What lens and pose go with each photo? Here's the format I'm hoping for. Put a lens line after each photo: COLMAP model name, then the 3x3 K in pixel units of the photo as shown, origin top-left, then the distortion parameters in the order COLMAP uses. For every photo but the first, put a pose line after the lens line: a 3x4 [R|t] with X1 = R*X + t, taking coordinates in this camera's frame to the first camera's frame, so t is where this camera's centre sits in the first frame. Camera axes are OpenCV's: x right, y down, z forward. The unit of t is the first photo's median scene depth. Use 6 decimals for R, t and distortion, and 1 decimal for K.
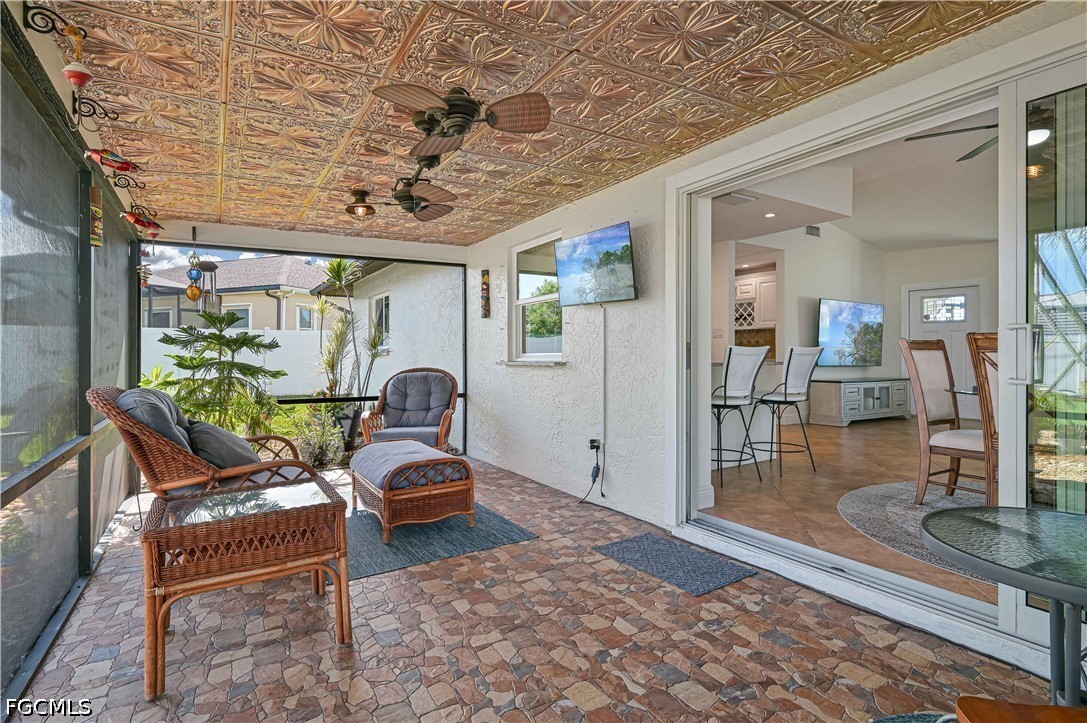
lens RADIAL K [[543.8, 0, 543.5], [0, 543.8, 361.5], [0, 0, 1]] dist [0.000817, 0.000081]
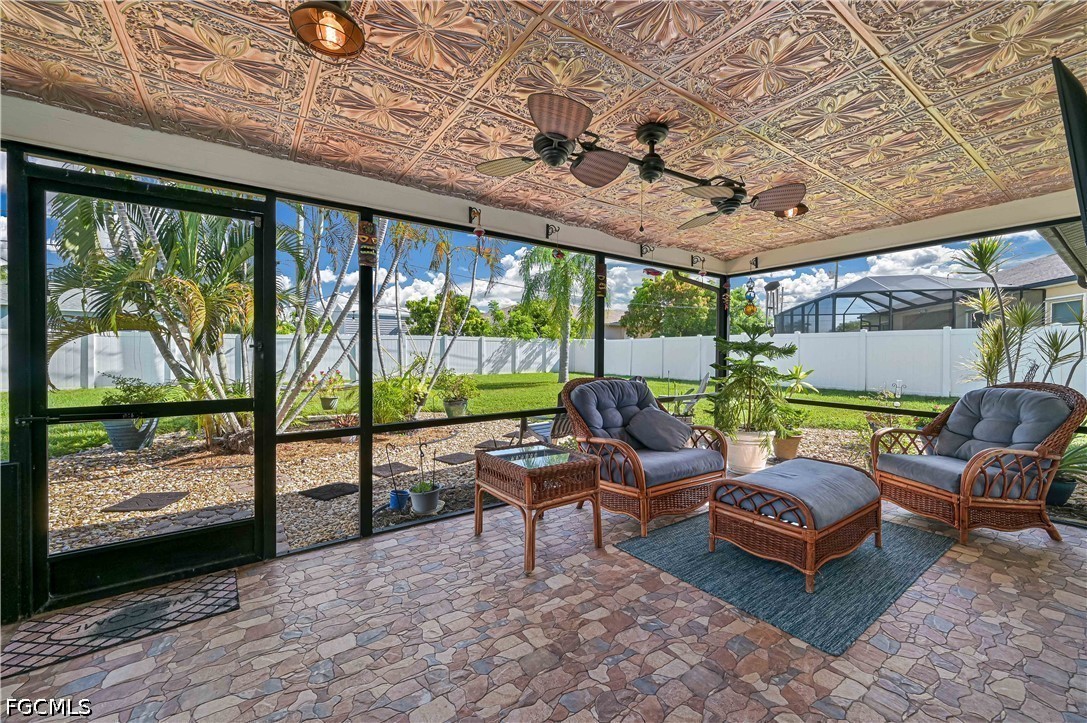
lens RADIAL K [[434.6, 0, 546.7], [0, 434.6, 356.6], [0, 0, 1]] dist [0.001226, 0.000399]
pose [[0.065435, 0.018191, -0.997691, 0.609931], [-0.016091, 0.999723, 0.017173, -0.044400], [0.997727, 0.014931, 0.065709, 0.795271]]
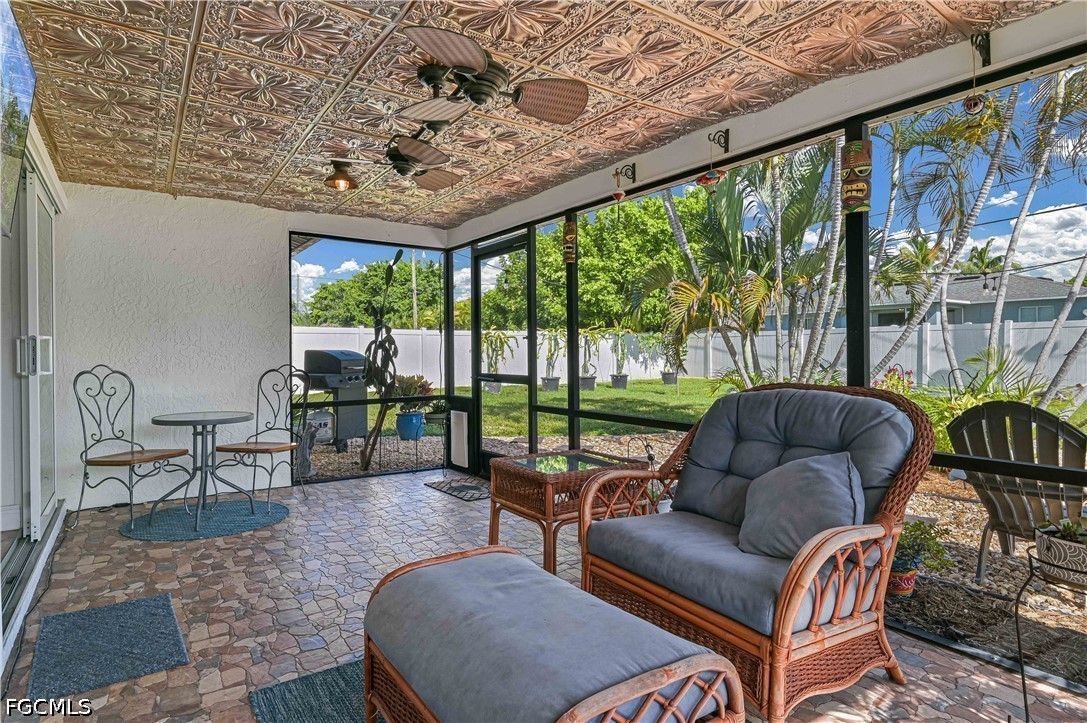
lens RADIAL K [[604.1, 0, 543.5], [0, 604.1, 361.5], [0, 0, 1]] dist [-0.002417, 0.000761]
pose [[-0.998843, 0.011253, -0.046747, -0.353919], [0.009742, 0.999427, 0.032431, -0.030323], [0.047085, 0.031938, -0.998380, 2.057493]]
